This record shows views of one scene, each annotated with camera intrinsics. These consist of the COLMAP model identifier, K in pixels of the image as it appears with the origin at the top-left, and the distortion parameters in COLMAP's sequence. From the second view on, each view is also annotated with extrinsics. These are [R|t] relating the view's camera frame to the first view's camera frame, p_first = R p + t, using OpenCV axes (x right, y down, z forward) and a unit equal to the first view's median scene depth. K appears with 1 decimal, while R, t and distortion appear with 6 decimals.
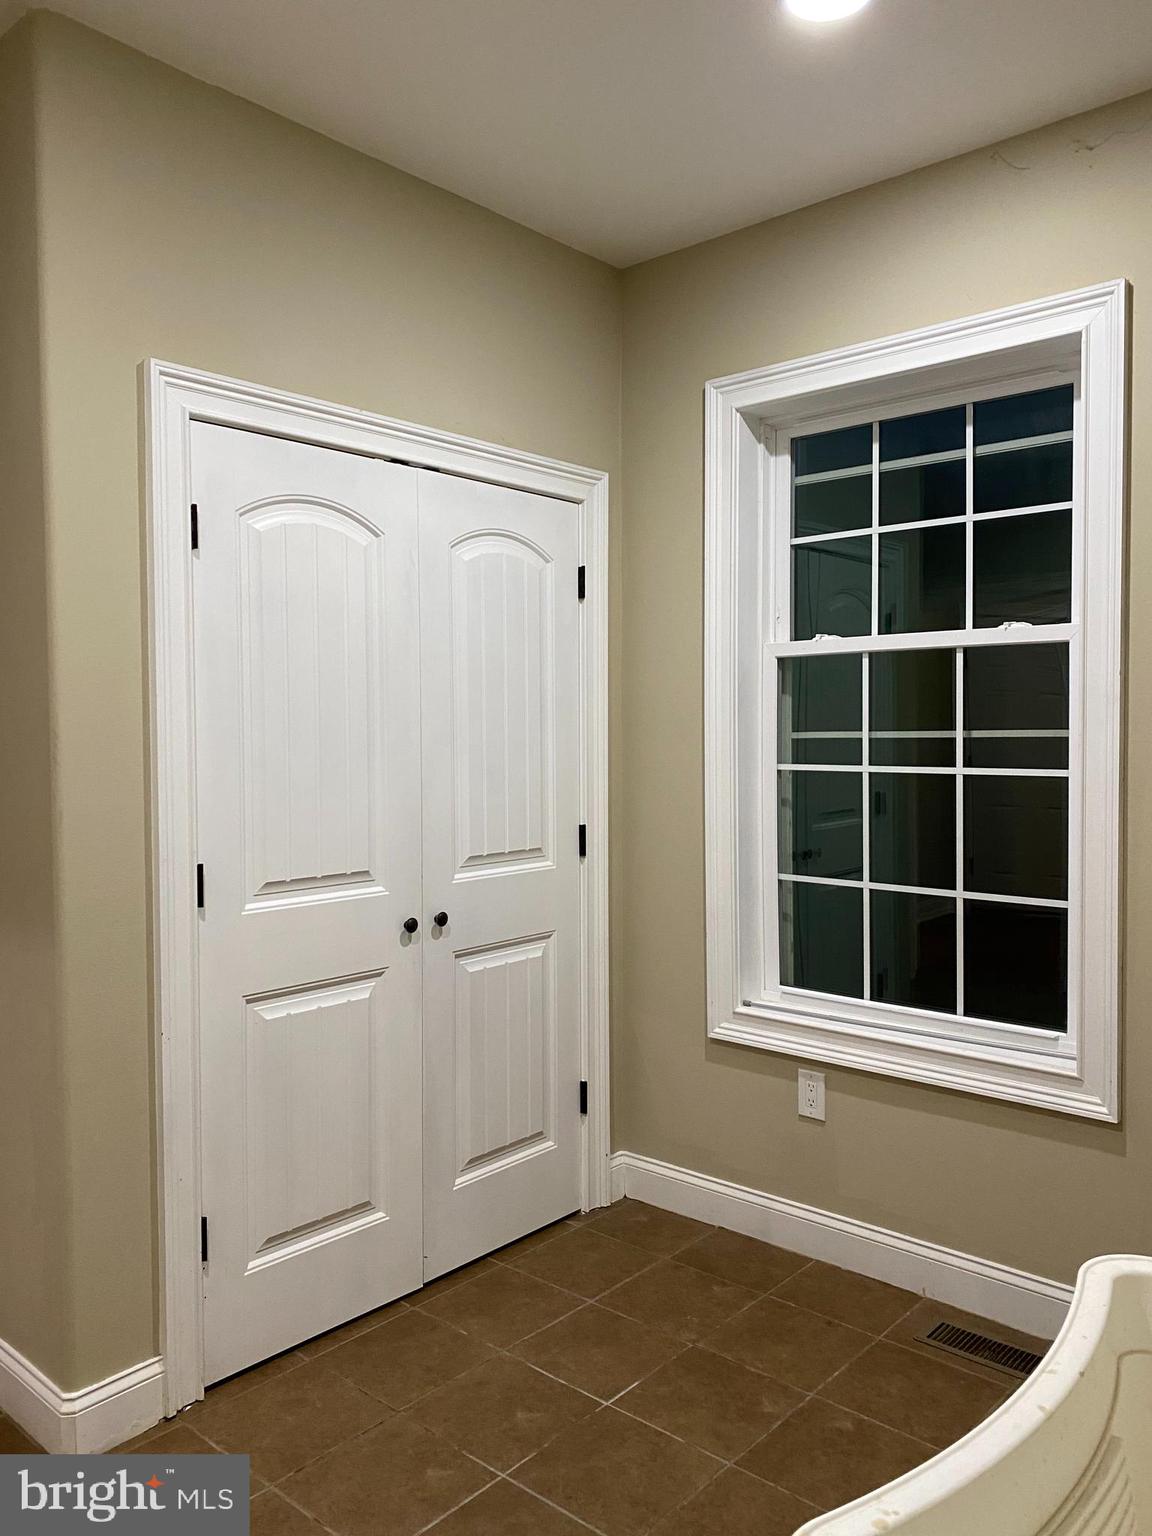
lens RADIAL K [[1164.3, 0, 576.0], [0, 1164.3, 757.6], [0, 0, 1]] dist [0.044074, -0.060007]
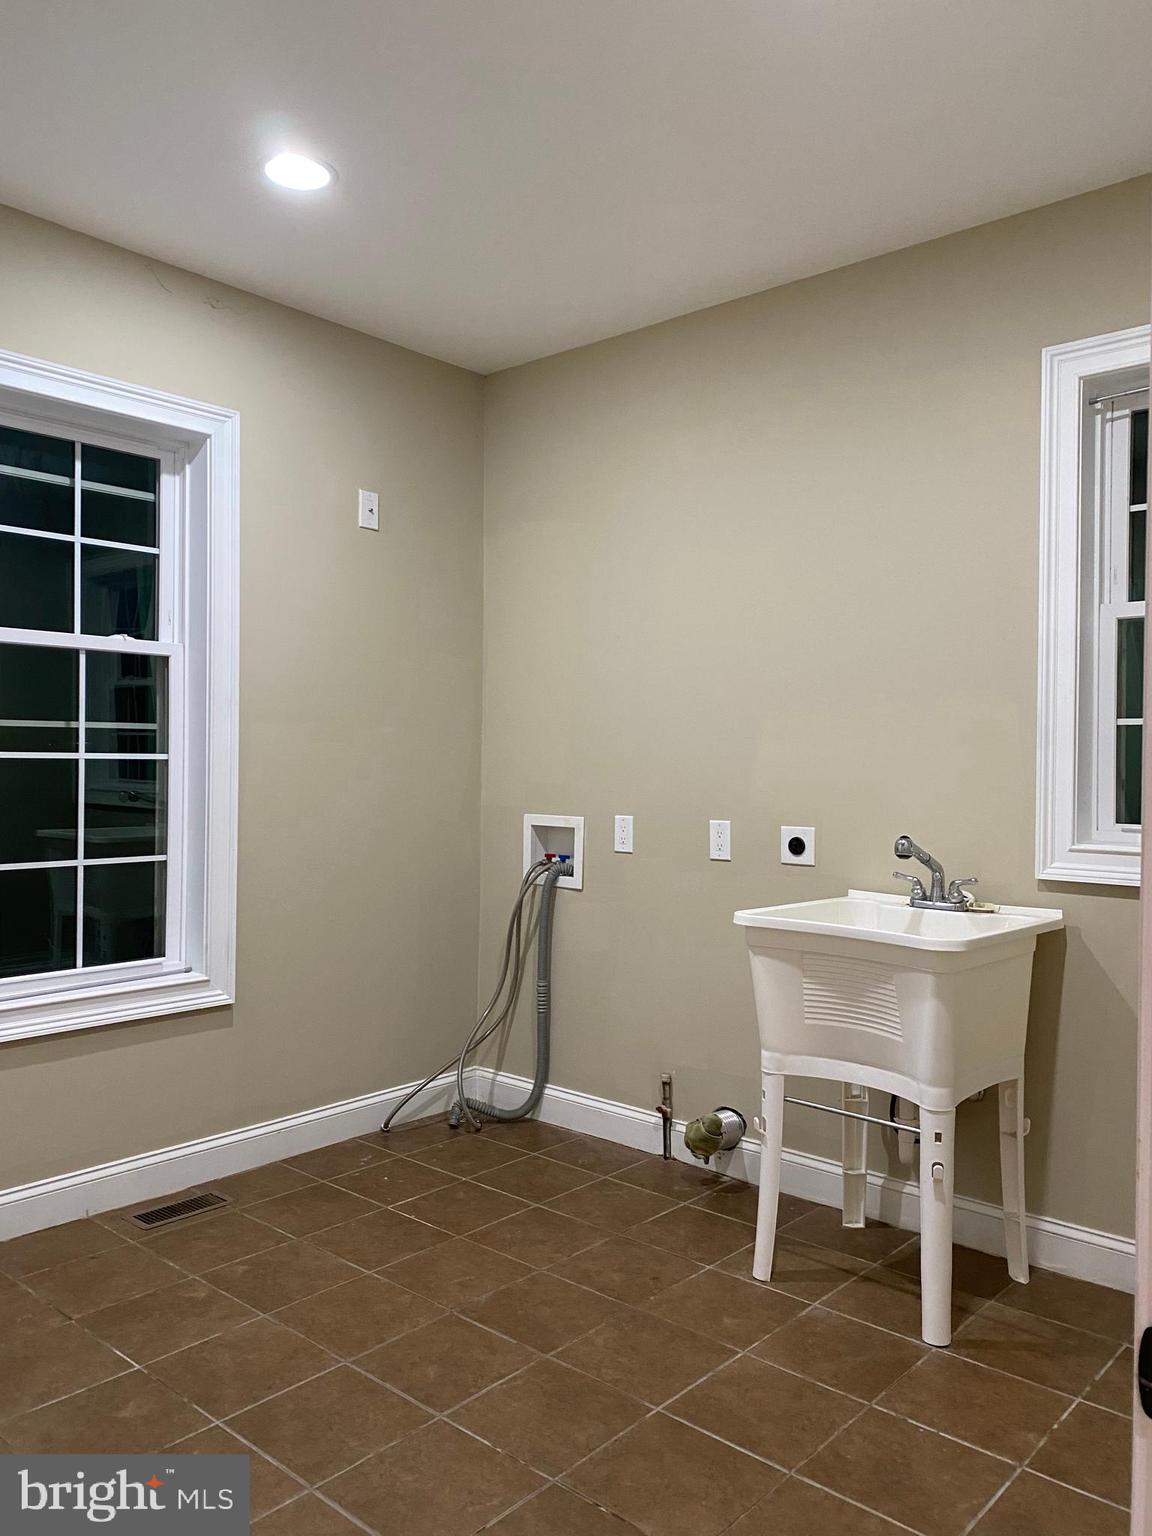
lens RADIAL K [[1164.3, 0, 580.8], [0, 1164.3, 762.6], [0, 0, 1]] dist [0.044074, -0.060007]
pose [[0.017472, -0.011910, 0.999776, -0.853487], [0.008797, 0.999892, 0.011758, 0.007881], [-0.999809, 0.008590, 0.017575, 0.505031]]
